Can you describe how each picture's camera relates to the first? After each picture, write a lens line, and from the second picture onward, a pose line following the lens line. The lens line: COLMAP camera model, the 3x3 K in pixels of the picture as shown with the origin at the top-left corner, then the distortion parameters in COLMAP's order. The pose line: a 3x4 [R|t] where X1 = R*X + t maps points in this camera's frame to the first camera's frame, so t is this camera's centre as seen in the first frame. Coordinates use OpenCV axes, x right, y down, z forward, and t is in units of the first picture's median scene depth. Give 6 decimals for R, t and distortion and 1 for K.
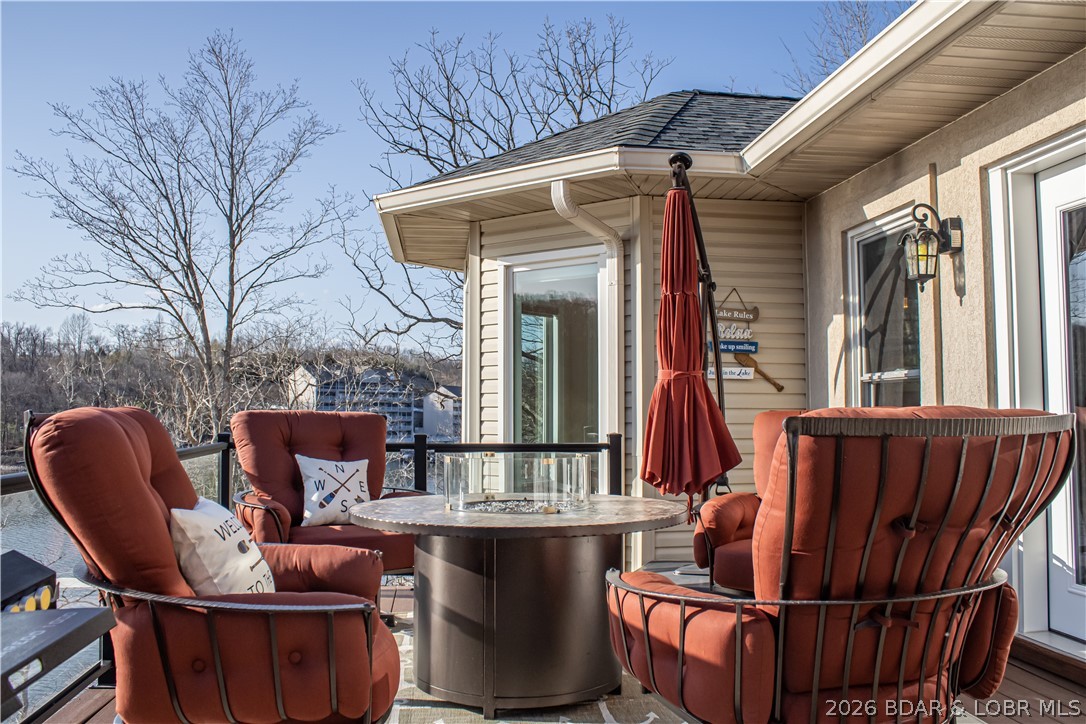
lens RADIAL K [[918.4, 0, 543.0], [0, 918.4, 362.0], [0, 0, 1]] dist [-0.137701, 0.000603]
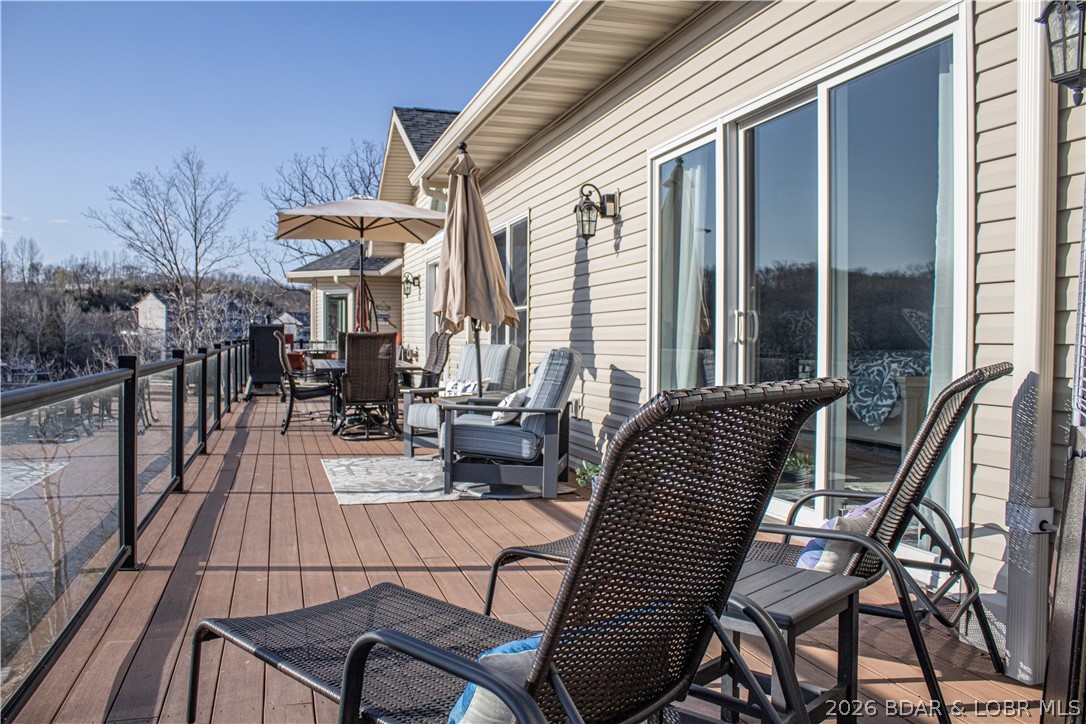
lens RADIAL K [[918.4, 0, 543.0], [0, 918.4, 362.0], [0, 0, 1]] dist [-0.137701, 0.000603]
pose [[0.985765, 0.000903, 0.168128, 0.089231], [-0.014374, 0.996777, 0.078919, -0.055245], [-0.167515, -0.080213, 0.982601, -1.151273]]
